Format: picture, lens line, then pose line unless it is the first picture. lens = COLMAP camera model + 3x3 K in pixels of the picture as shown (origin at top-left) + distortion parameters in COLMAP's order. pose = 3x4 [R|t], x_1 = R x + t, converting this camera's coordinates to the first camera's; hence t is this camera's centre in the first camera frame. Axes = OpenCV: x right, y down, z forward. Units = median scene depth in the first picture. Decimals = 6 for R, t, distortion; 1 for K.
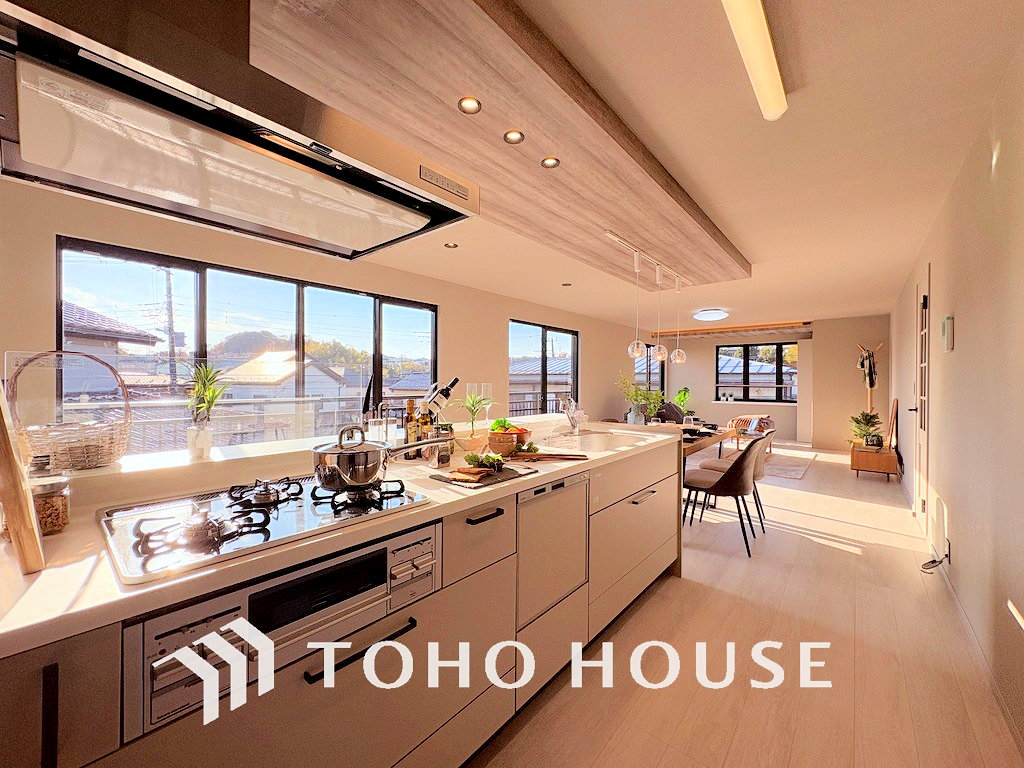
lens RADIAL K [[408.8, 0, 511.3], [0, 408.8, 379.4], [0, 0, 1]] dist [-0.000721, -0.000101]
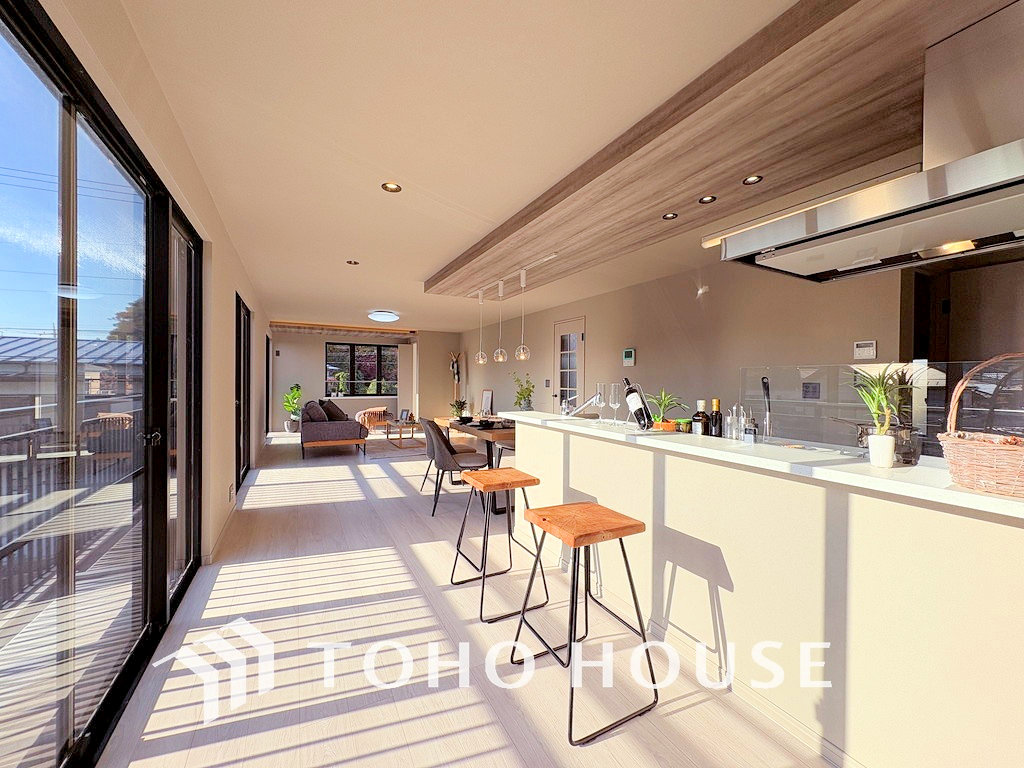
lens RADIAL K [[409.4, 0, 509.4], [0, 409.4, 383.2], [0, 0, 1]] dist [0.011531, -0.000298]
pose [[0.379712, -0.008542, 0.925065, -0.405041], [-0.010209, 0.999858, 0.013423, 0.000535], [-0.925048, -0.014541, 0.379571, 0.290810]]
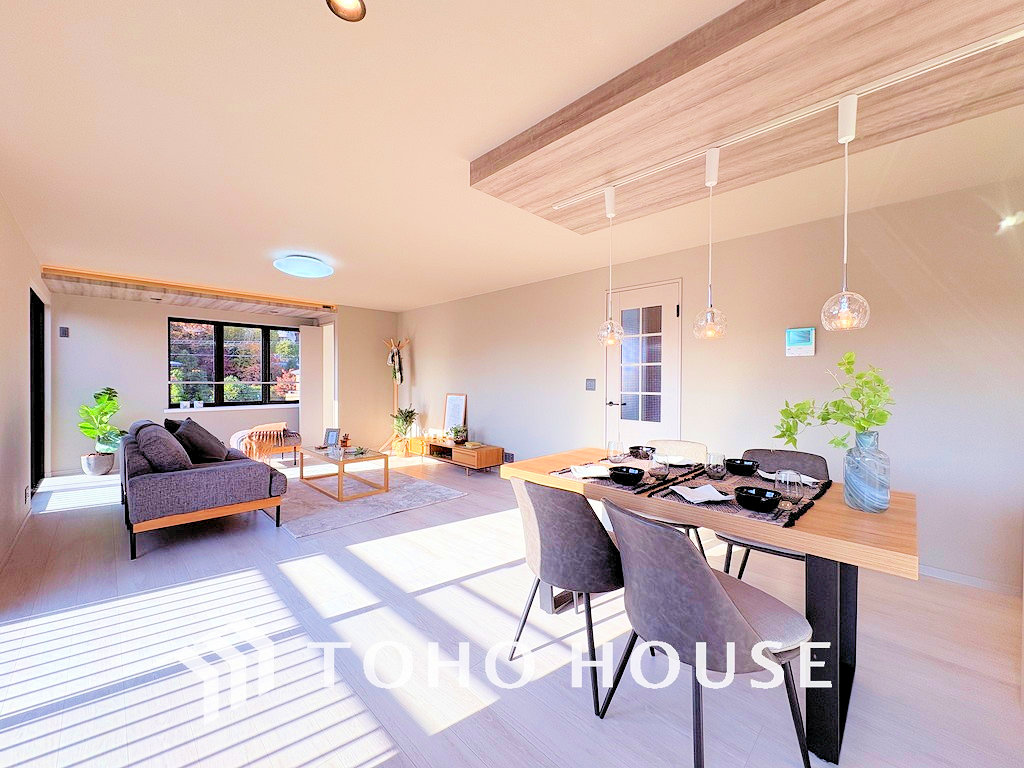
lens RADIAL K [[399.8, 0, 513.1], [0, 399.8, 376.0], [0, 0, 1]] dist [-0.000737, 0.000045]
pose [[0.075500, 0.001171, 0.997145, -0.082142], [-0.006458, 0.999979, -0.000686, 0.001556], [-0.997125, -0.006388, 0.075506, 0.671296]]
